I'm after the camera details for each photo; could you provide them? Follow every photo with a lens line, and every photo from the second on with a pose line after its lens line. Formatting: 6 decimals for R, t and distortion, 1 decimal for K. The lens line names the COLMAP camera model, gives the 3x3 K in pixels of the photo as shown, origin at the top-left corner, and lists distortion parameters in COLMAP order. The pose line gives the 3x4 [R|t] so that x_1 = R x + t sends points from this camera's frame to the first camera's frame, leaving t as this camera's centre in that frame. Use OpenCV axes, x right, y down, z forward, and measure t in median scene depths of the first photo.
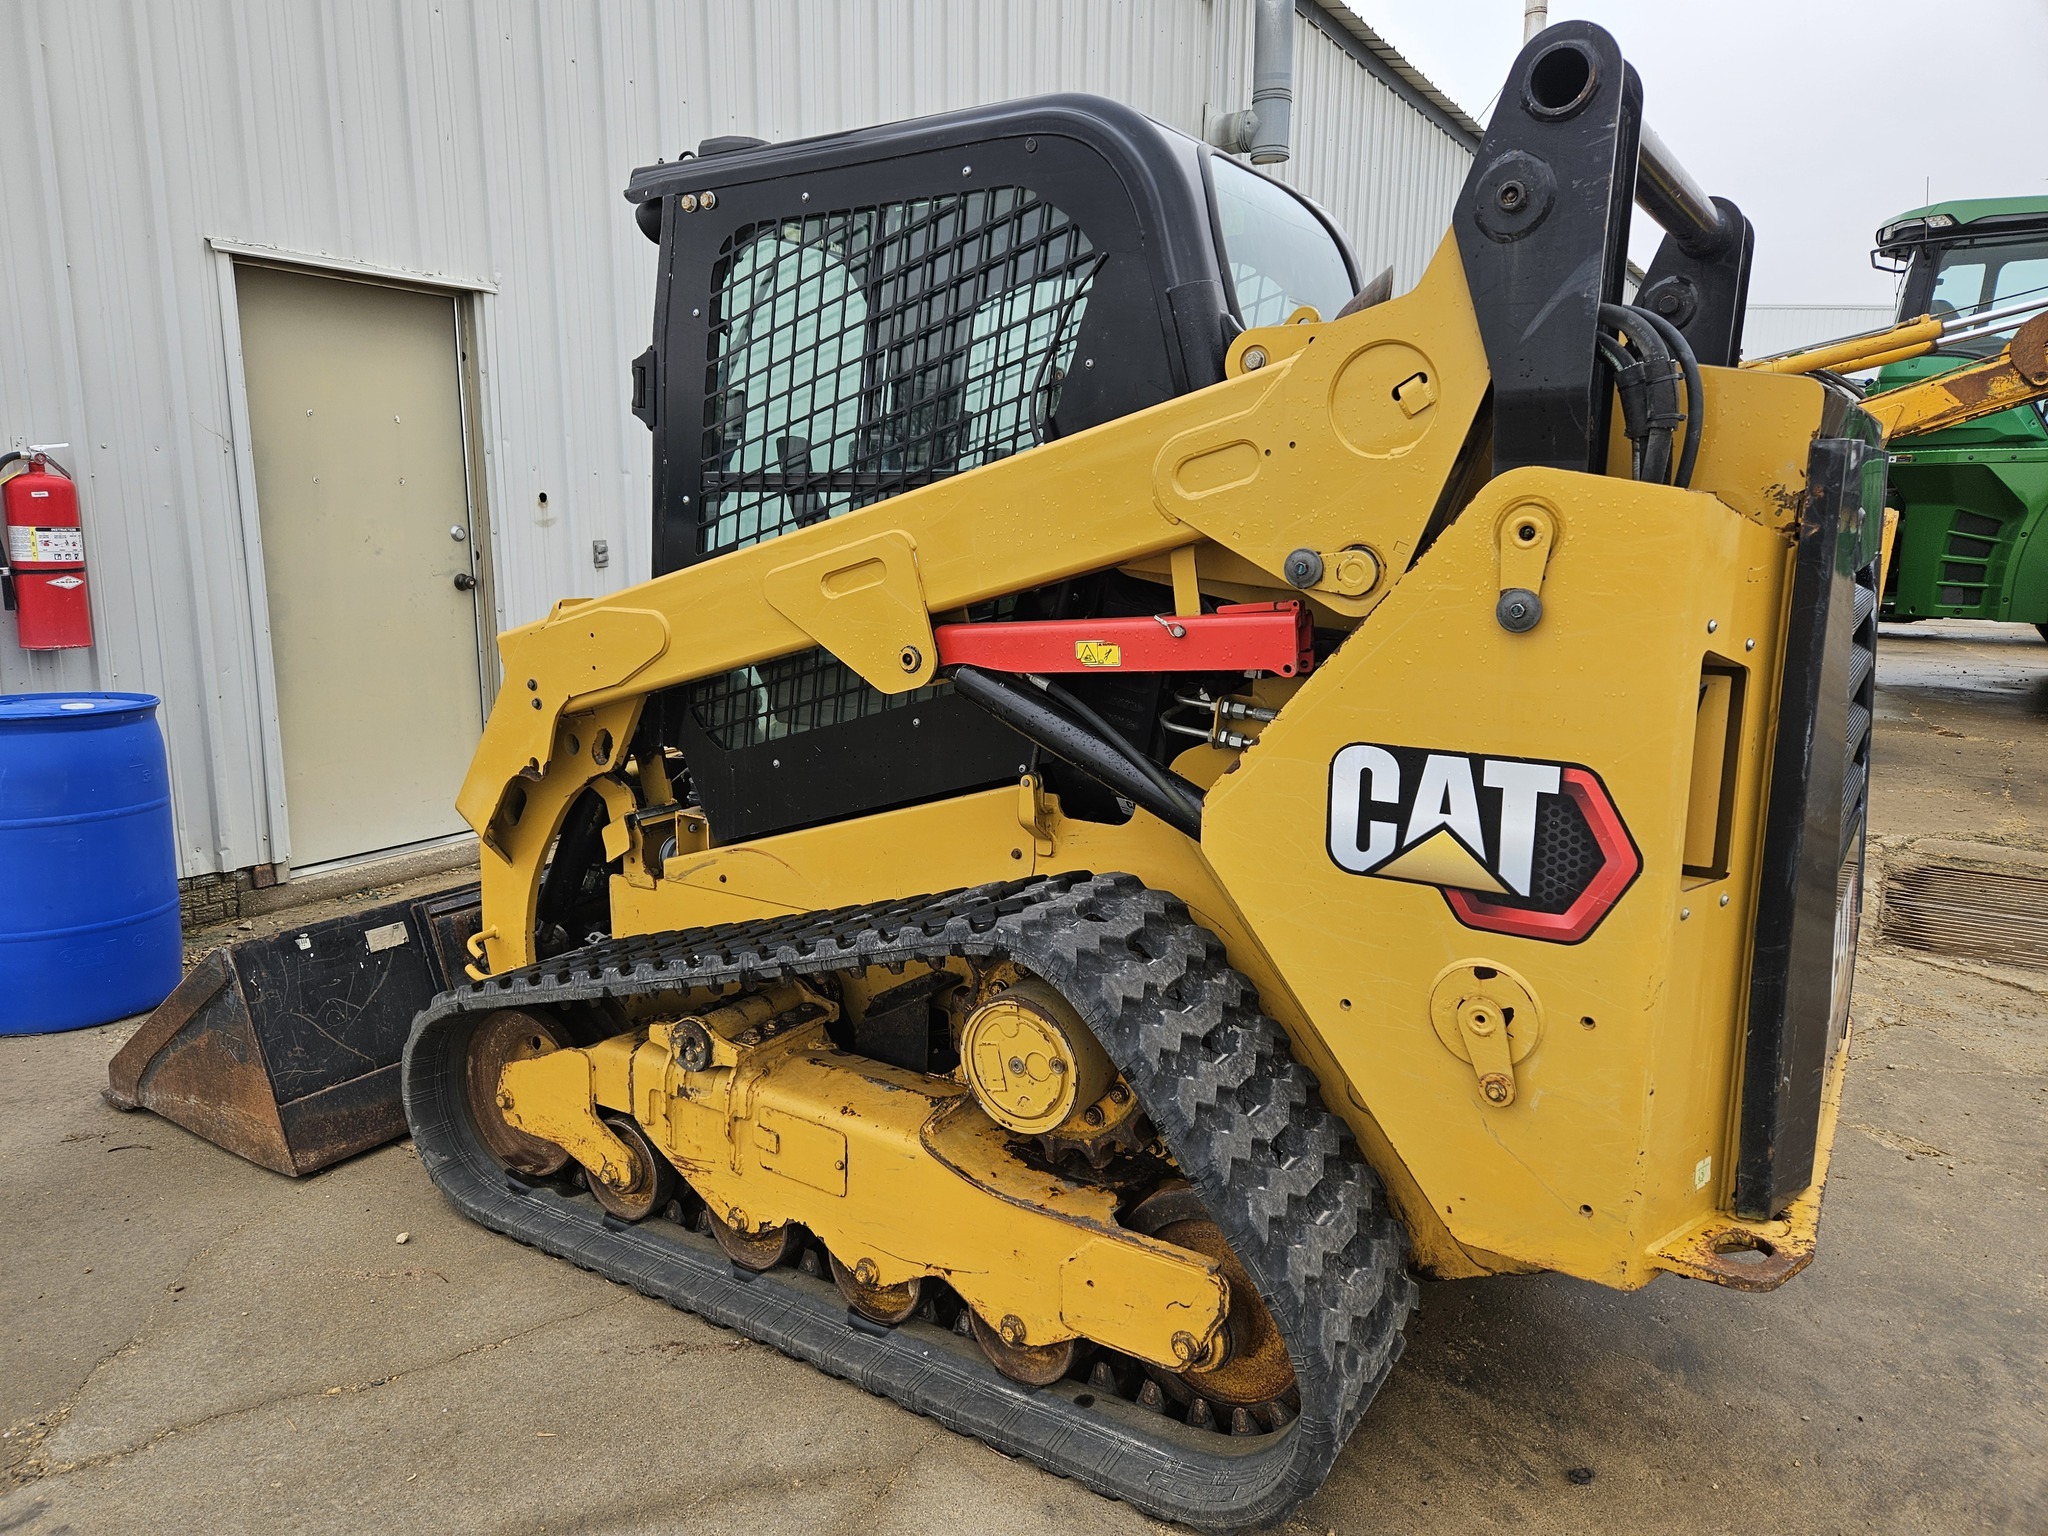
lens RADIAL K [[1368.1, 0, 1020.3], [0, 1368.1, 748.9], [0, 0, 1]] dist [0.060252, -0.033816]
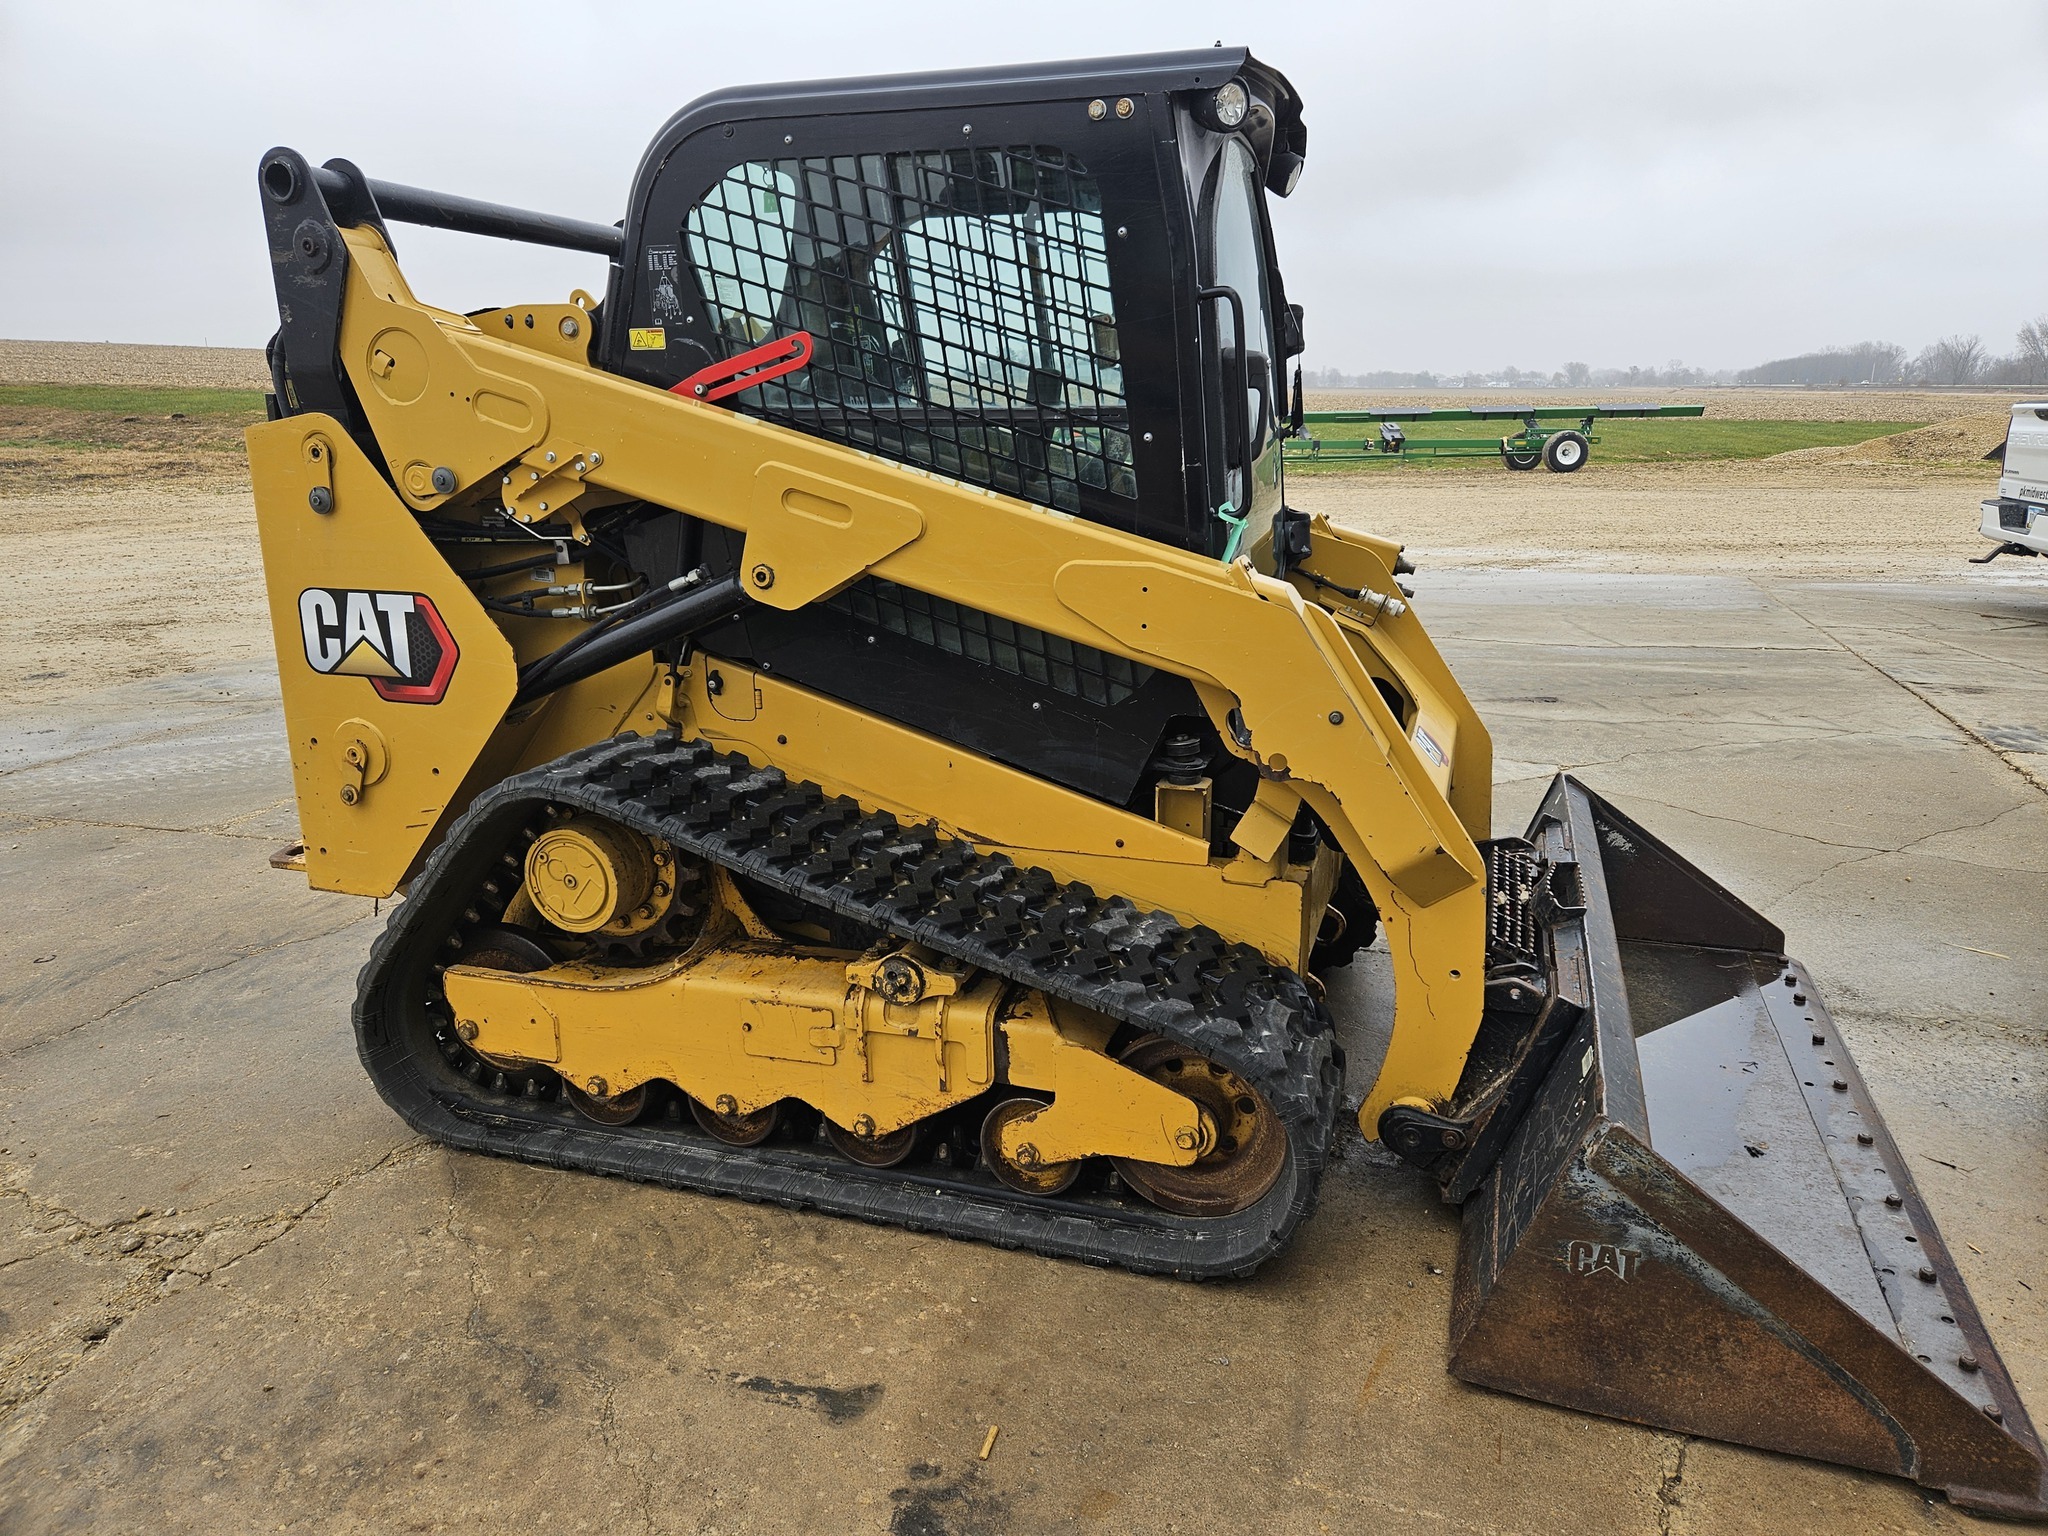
lens RADIAL K [[1368.1, 0, 1033.7], [0, 1368.1, 762.1], [0, 0, 1]] dist [0.060252, -0.033816]
pose [[0.969095, -0.068560, 0.236968, 0.582399], [0.050952, 0.995519, 0.079655, 0.096676], [-0.241368, -0.065120, 0.968246, -0.649474]]
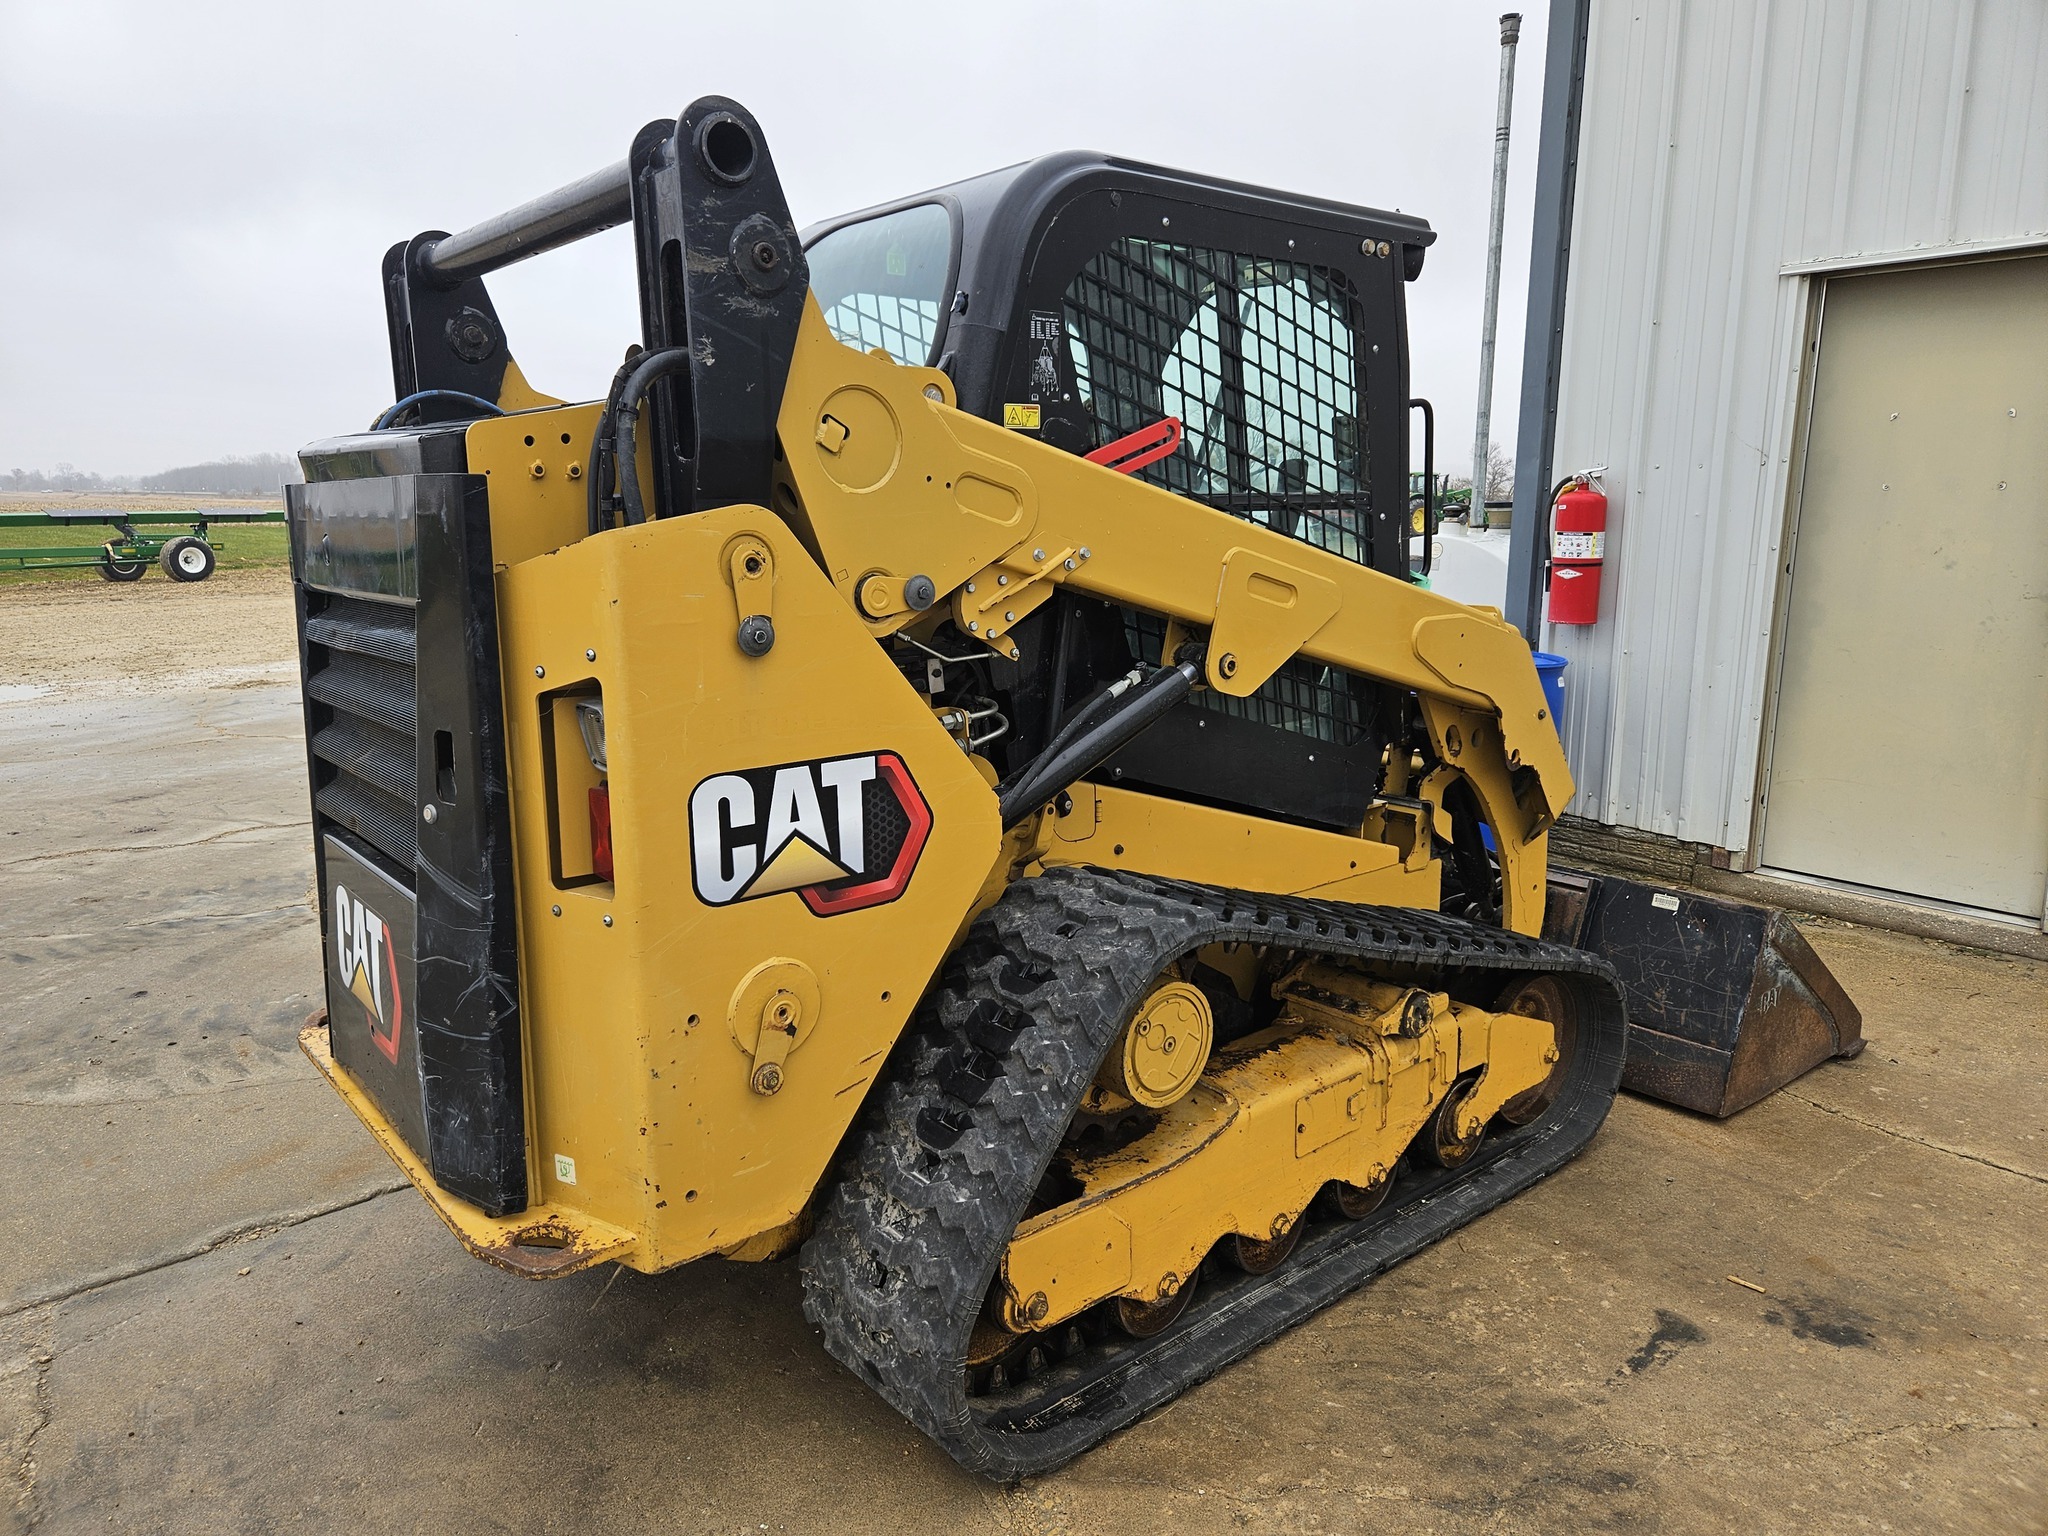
lens RADIAL K [[1368.1, 0, 1026.2], [0, 1368.1, 774.9], [0, 0, 1]] dist [0.060252, -0.033816]
pose [[0.309514, -0.190759, 0.931564, -0.542291], [0.179641, 0.973760, 0.139713, -0.091263], [-0.933772, 0.124104, 0.335661, 0.406584]]
